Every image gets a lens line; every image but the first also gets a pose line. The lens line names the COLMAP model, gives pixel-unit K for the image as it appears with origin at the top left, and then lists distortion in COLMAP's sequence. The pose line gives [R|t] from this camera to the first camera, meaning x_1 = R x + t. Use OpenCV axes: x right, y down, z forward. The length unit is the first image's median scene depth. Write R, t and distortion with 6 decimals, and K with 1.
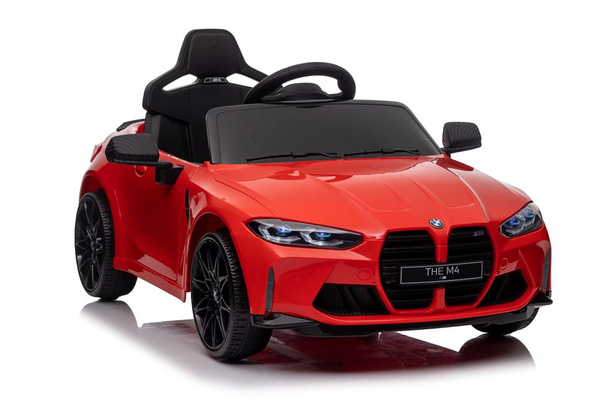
lens RADIAL K [[1935.0, 0, 299.9], [0, 1935.0, 200.4], [0, 0, 1]] dist [-0.527956, 0.000000]
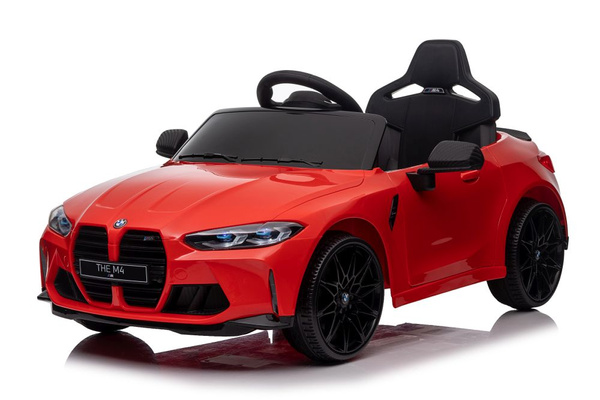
lens RADIAL K [[1935.0, 0, 299.9], [0, 1935.0, 203.1], [0, 0, 1]] dist [-0.527956, 0.000000]
pose [[0.507811, 0.088128, -0.856949, 0.994800], [-0.096782, 0.994292, 0.044901, -0.054008], [0.856015, 0.060136, 0.513442, 0.549005]]
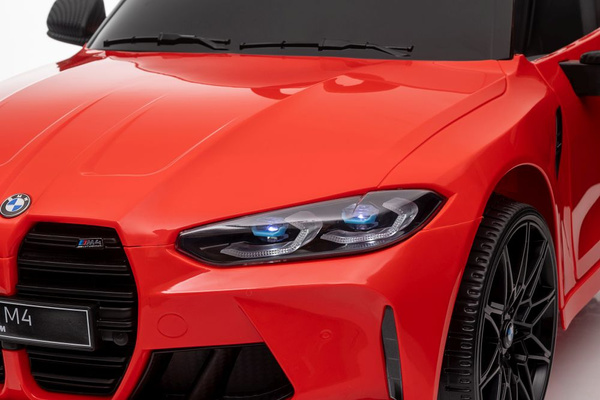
lens RADIAL K [[1392.9, 0, 326.6], [0, 1392.9, 221.0], [0, 0, 1]] dist [0.044180, 0.000000]
pose [[0.644349, 0.155371, -0.748782, 0.355778], [-0.071600, 0.987099, 0.143207, -0.035361], [0.761373, -0.038662, 0.647161, 0.840903]]
